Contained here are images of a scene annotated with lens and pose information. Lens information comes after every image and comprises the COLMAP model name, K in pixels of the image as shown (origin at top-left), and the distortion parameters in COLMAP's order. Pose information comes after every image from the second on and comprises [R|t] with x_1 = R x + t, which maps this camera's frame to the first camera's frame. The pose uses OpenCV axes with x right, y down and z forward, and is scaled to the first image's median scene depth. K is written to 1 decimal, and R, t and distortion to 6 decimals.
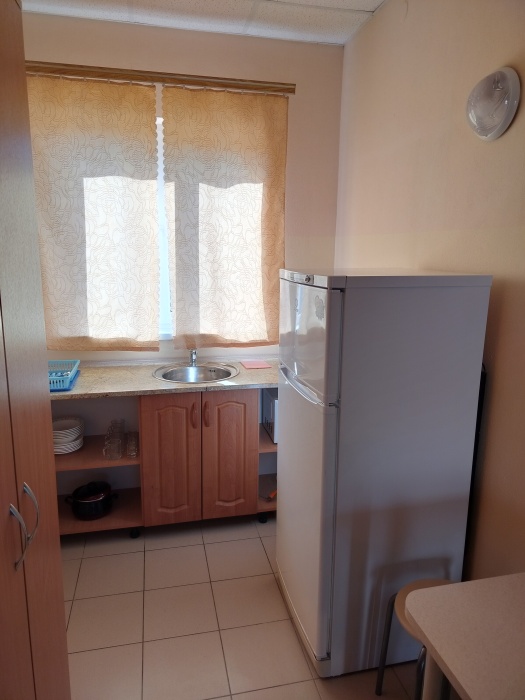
lens RADIAL K [[496.7, 0, 265.9], [0, 496.7, 346.9], [0, 0, 1]] dist [0.072841, -0.078567]
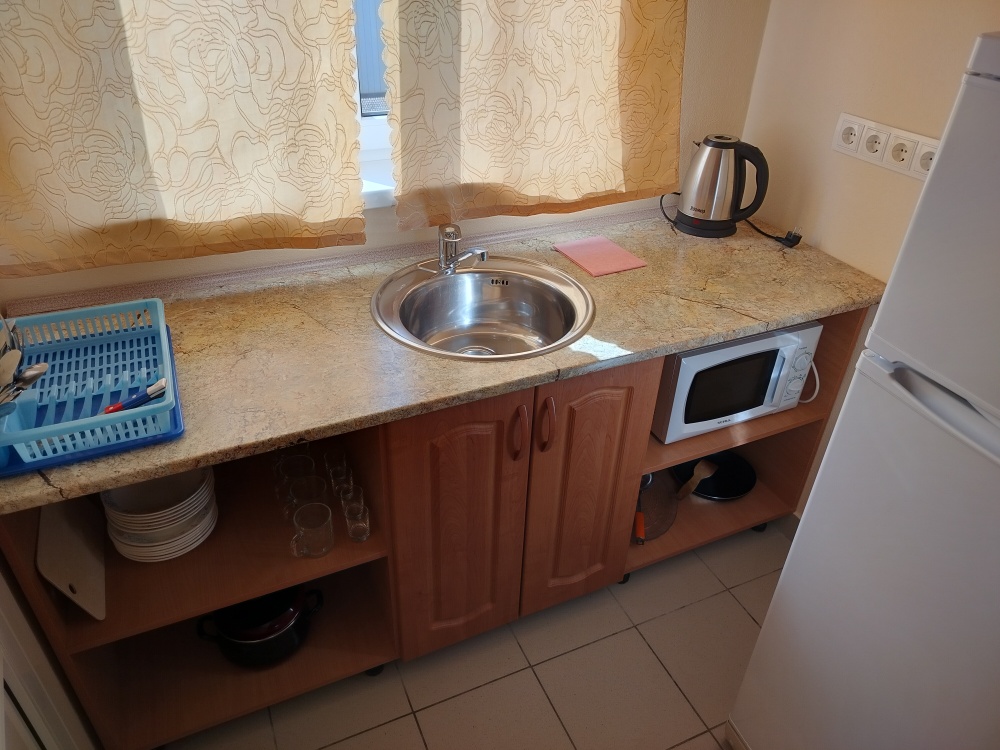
lens RADIAL K [[709.5, 0, 493.3], [0, 709.5, 381.1], [0, 0, 1]] dist [0.072841, -0.078567]
pose [[0.981326, -0.098145, 0.165427, -0.222843], [0.025992, 0.919803, 0.391519, -0.105603], [-0.190586, -0.379908, 0.905178, 0.461055]]
